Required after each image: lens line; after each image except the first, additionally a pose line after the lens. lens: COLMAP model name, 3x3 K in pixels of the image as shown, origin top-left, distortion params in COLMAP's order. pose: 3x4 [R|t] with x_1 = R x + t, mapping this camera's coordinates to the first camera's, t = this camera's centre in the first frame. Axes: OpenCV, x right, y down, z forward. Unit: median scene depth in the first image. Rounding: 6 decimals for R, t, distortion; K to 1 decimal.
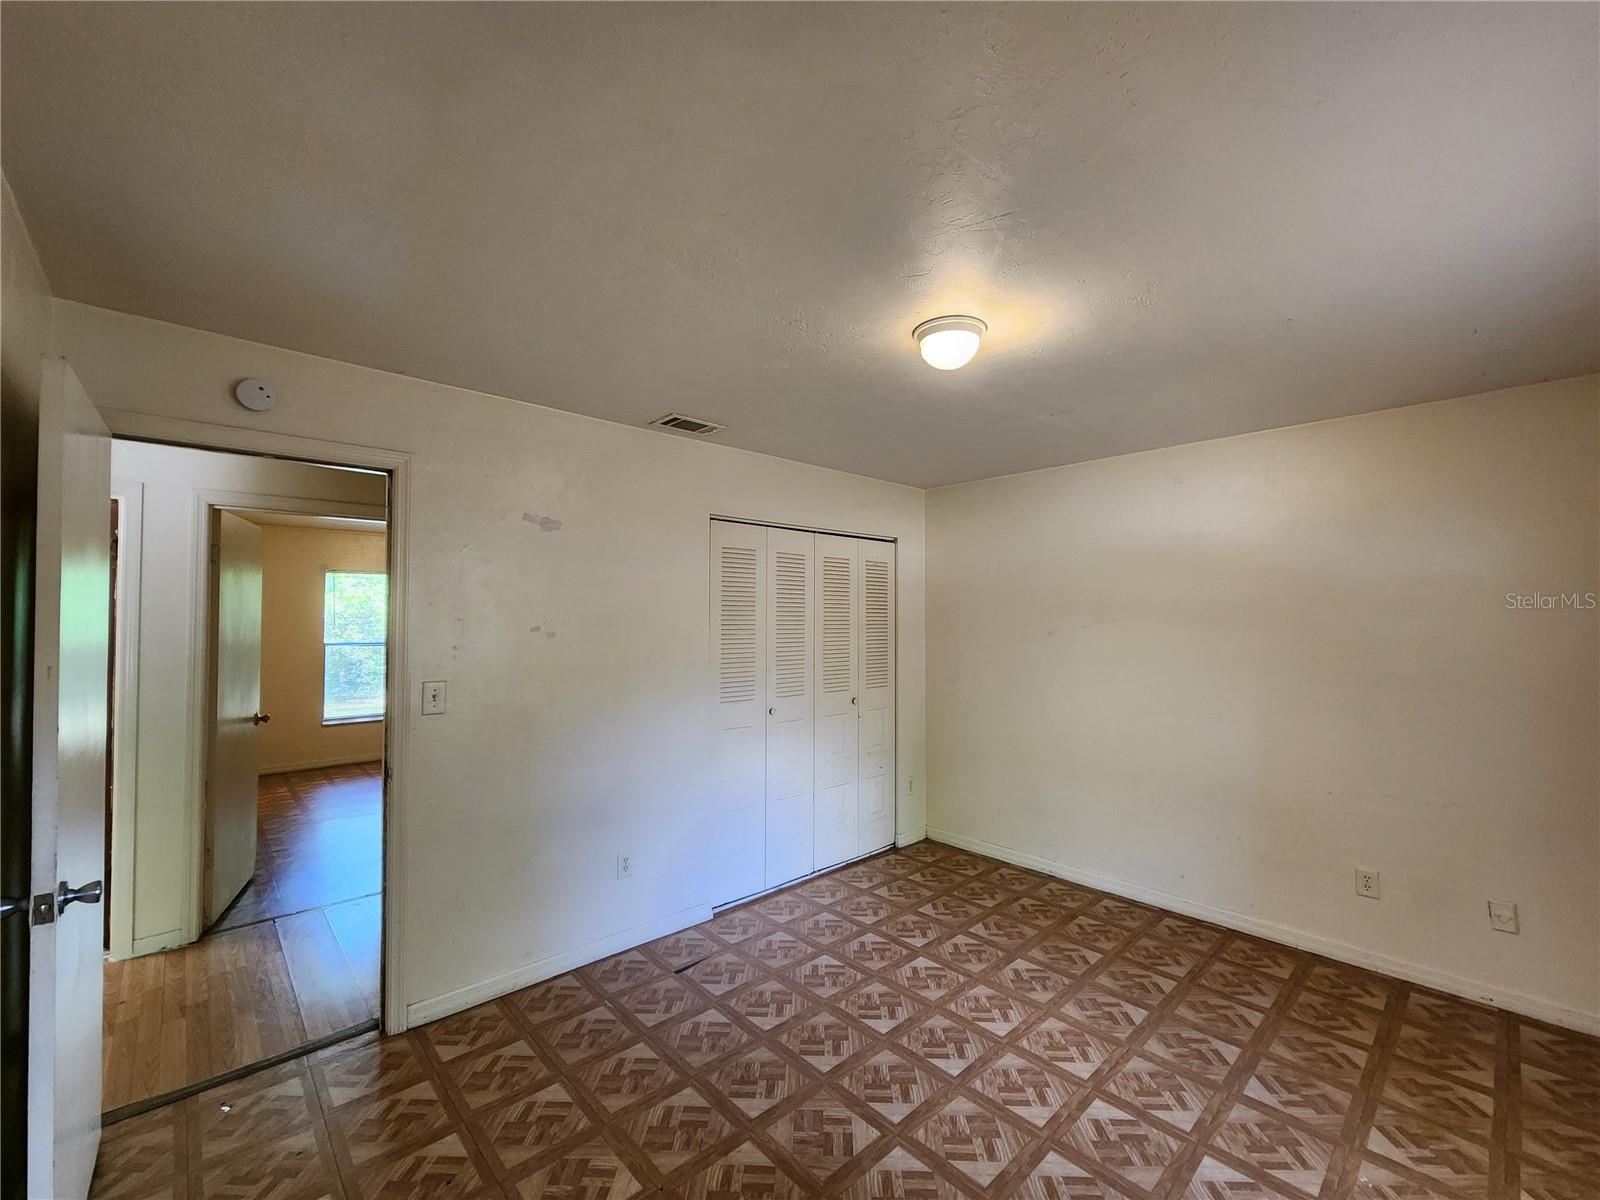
lens RADIAL K [[658.2, 0, 801.9], [0, 658.2, 600.6], [0, 0, 1]] dist [0.003441, -0.002819]
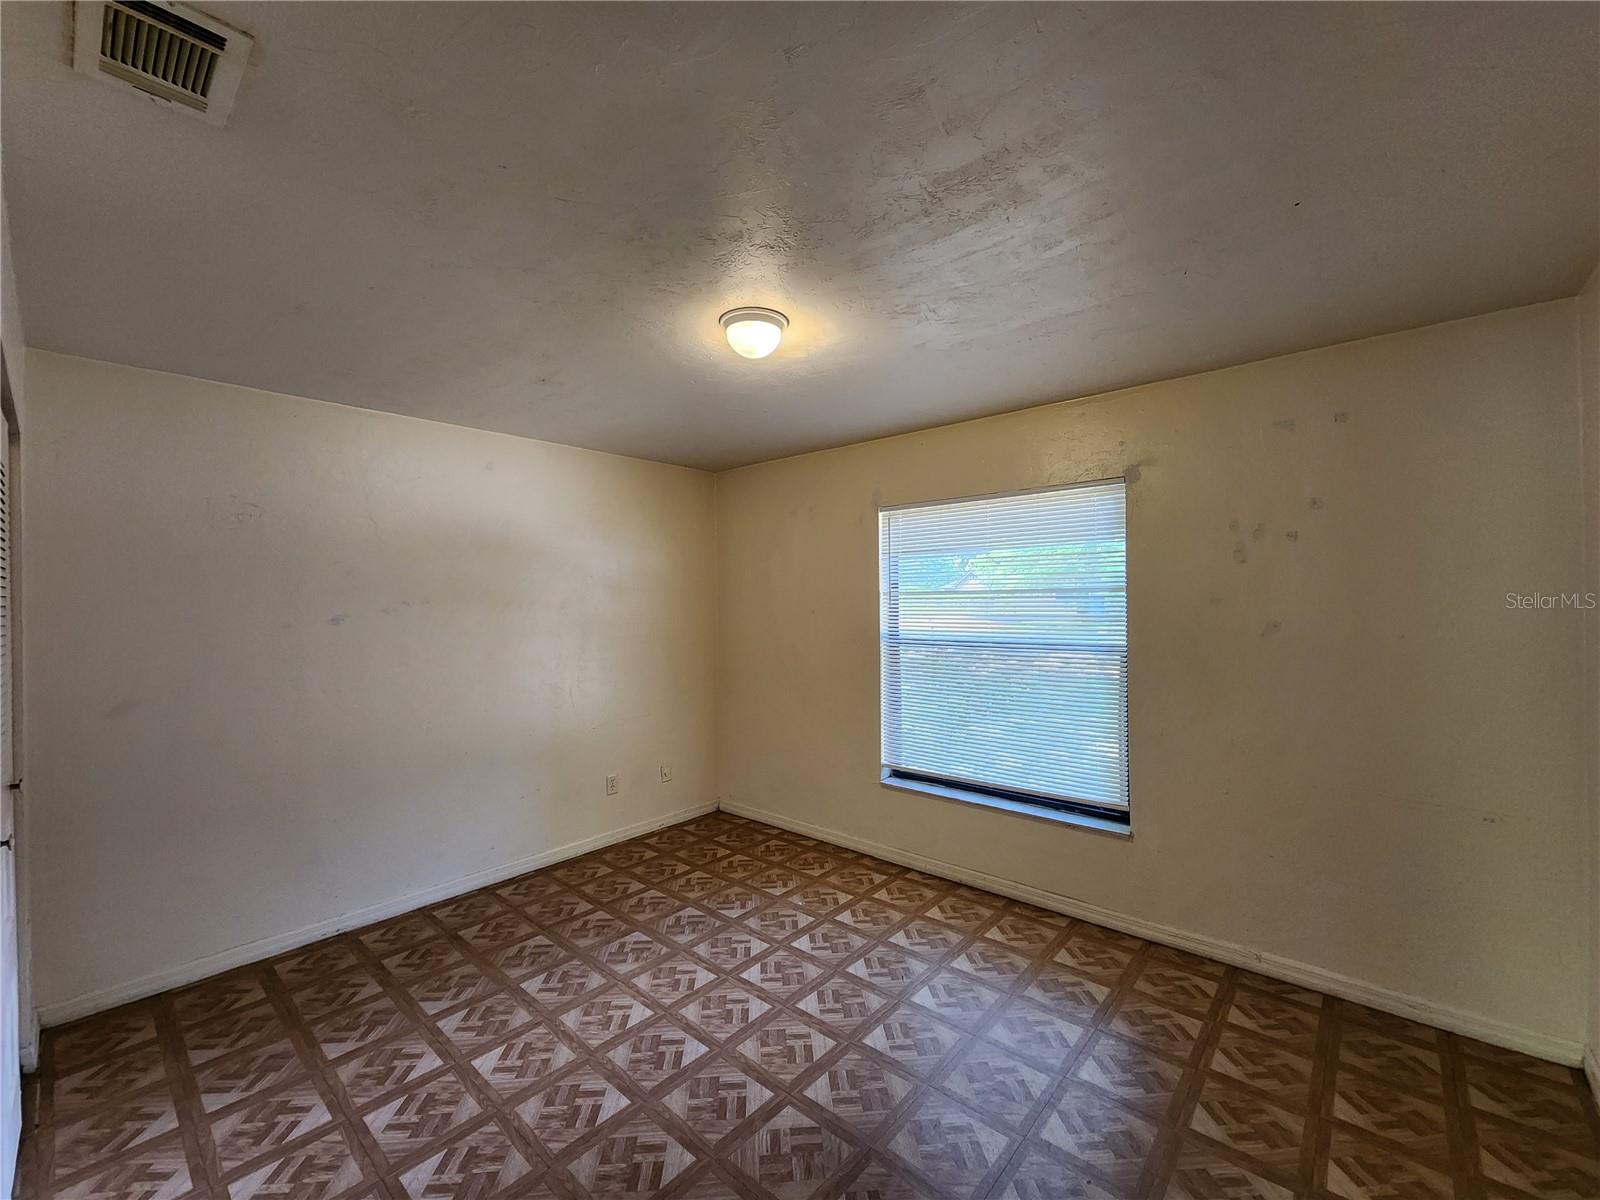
lens RADIAL K [[658.2, 0, 801.9], [0, 658.2, 600.6], [0, 0, 1]] dist [0.003441, -0.002819]
pose [[-0.099461, -0.001838, 0.995040, -0.674519], [-0.018114, 0.999836, 0.000037, 0.026029], [-0.994877, -0.018021, -0.099478, 0.832556]]
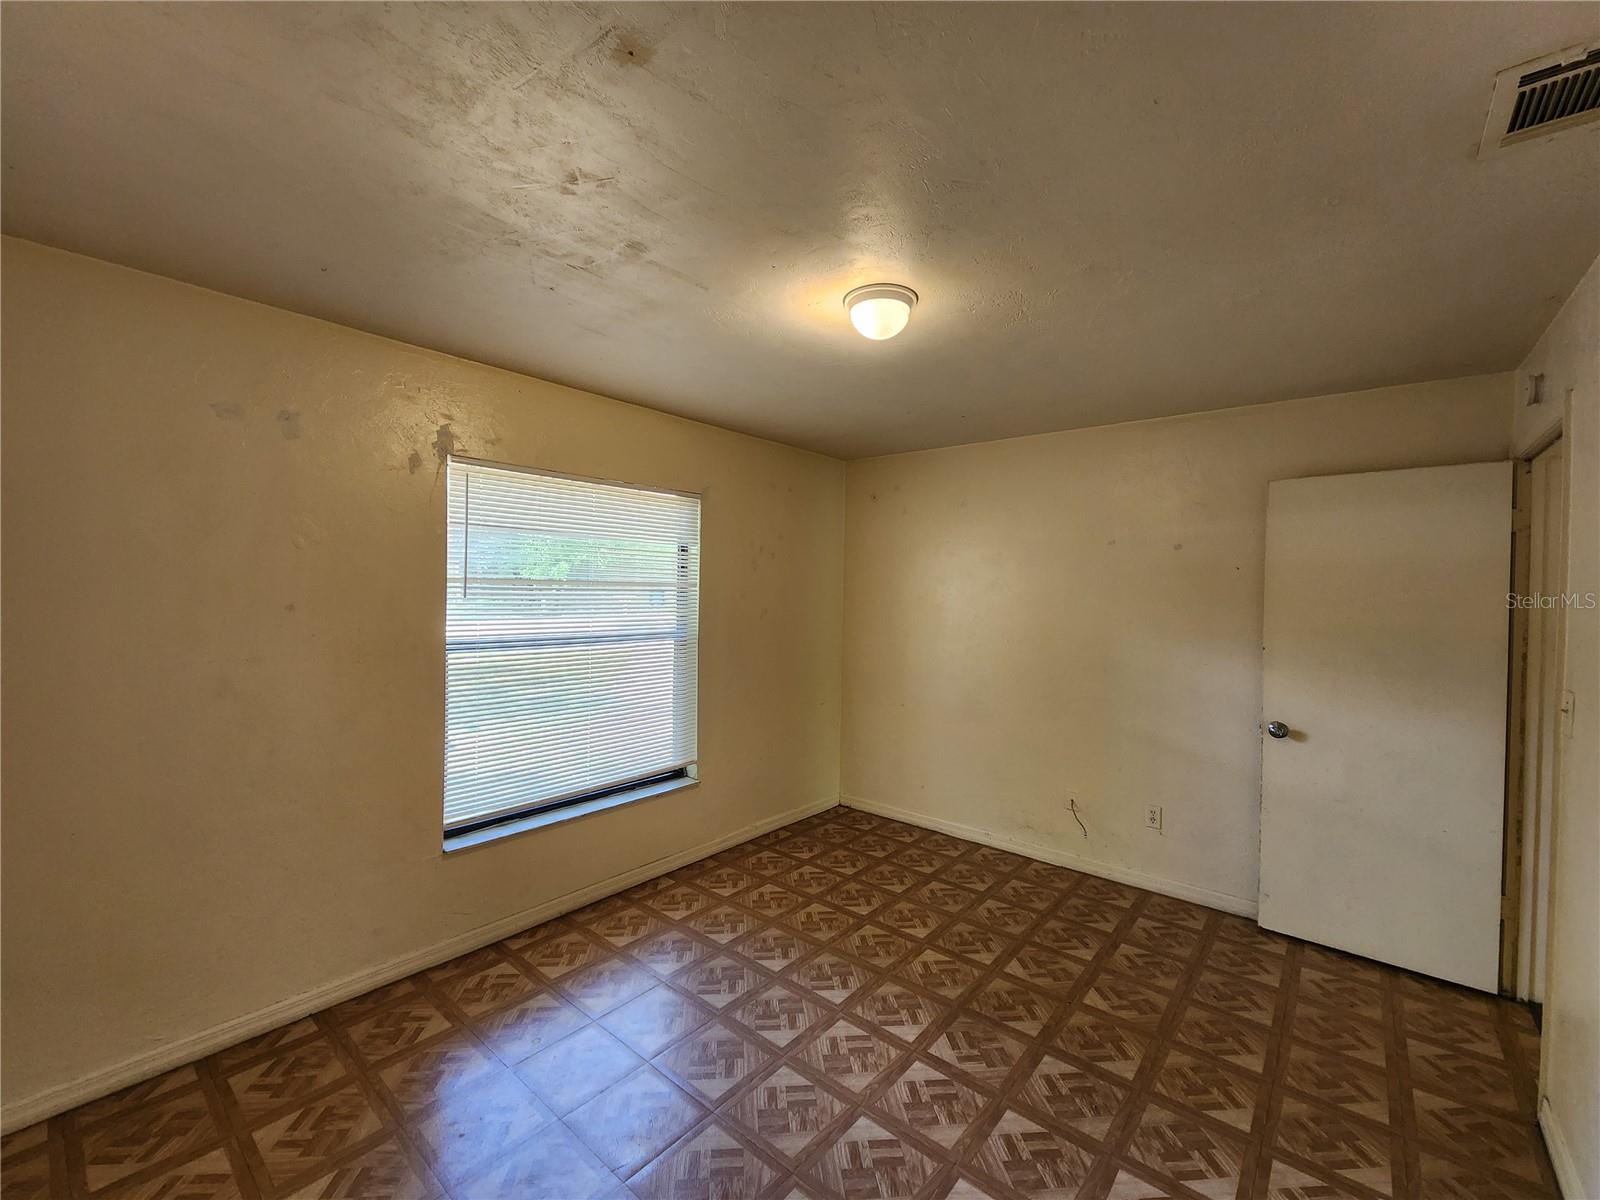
lens RADIAL K [[658.2, 0, 801.9], [0, 658.2, 600.6], [0, 0, 1]] dist [0.003441, -0.002819]
pose [[-0.992081, -0.017642, -0.124355, 0.369931], [-0.016072, 0.999778, -0.013619, 0.045643], [0.124568, -0.011512, -0.992144, 1.595656]]
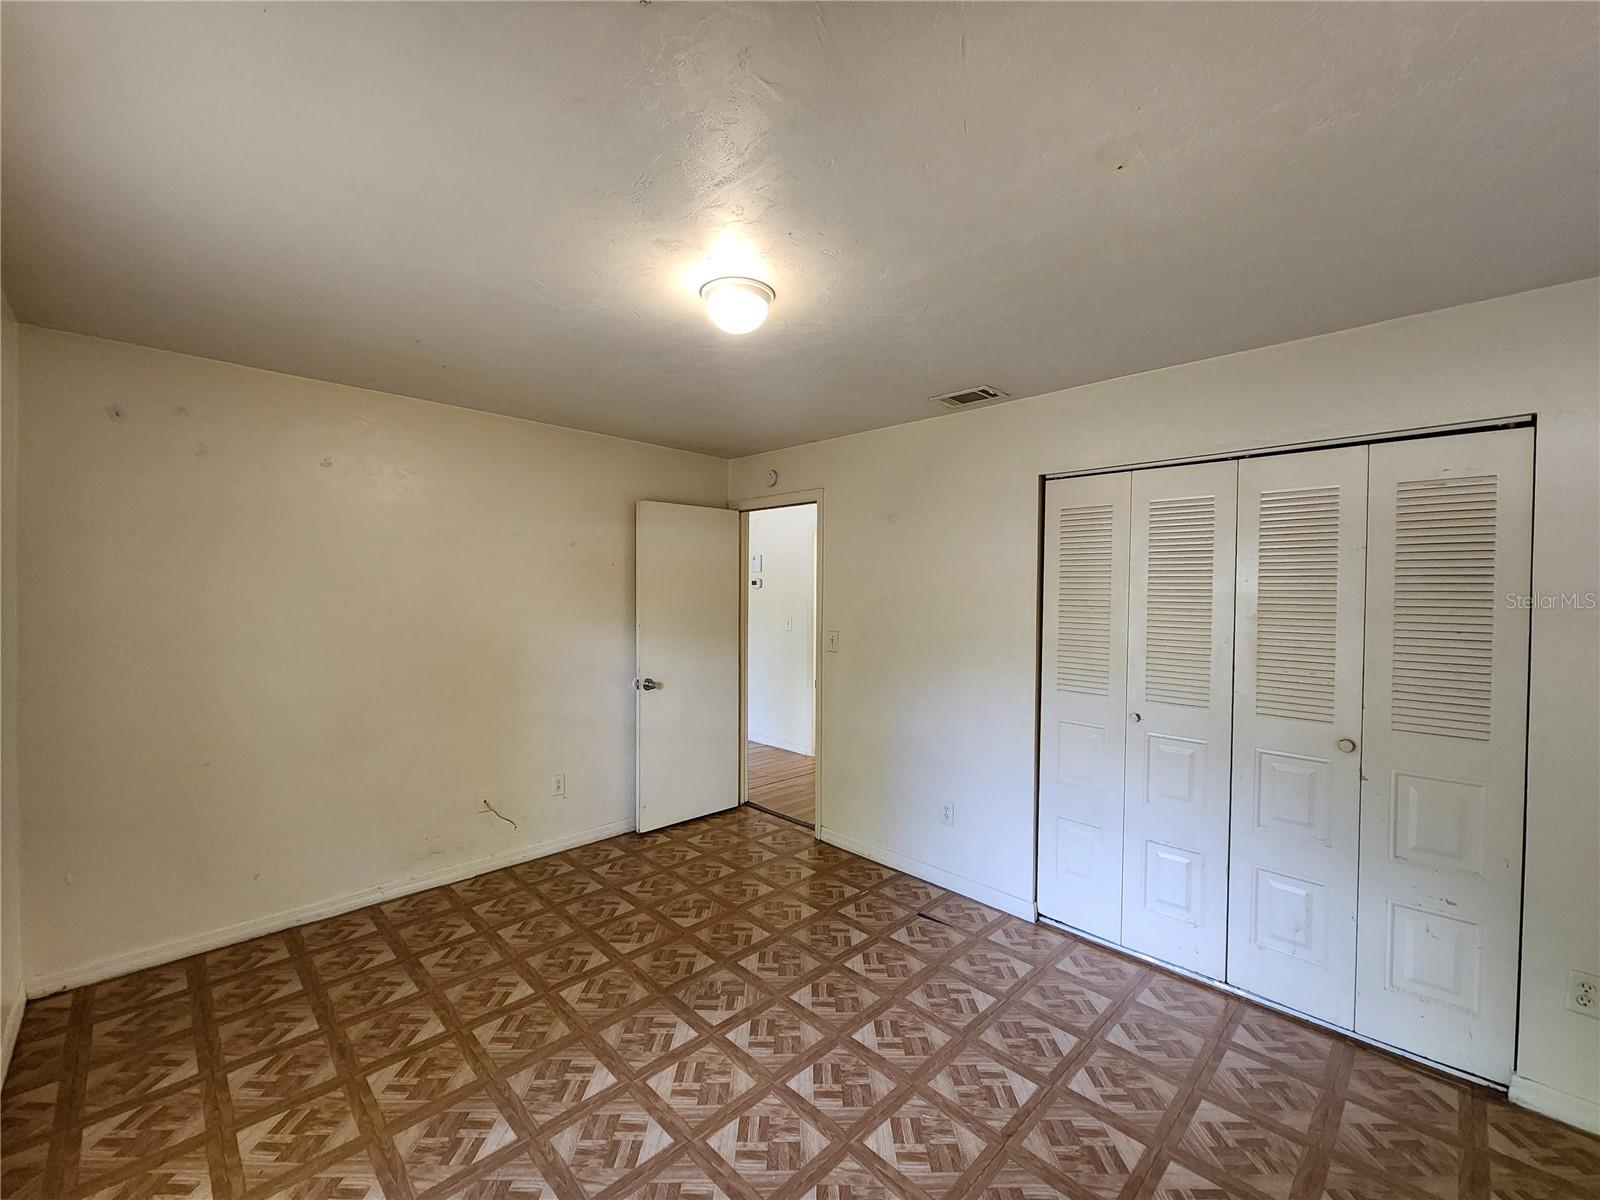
lens RADIAL K [[658.2, 0, 801.9], [0, 658.2, 600.6], [0, 0, 1]] dist [0.003441, -0.002819]
pose [[0.038100, 0.015004, -0.999161, 0.983115], [0.017408, 0.999726, 0.015676, 0.025350], [0.999122, -0.017991, 0.037828, 0.856723]]
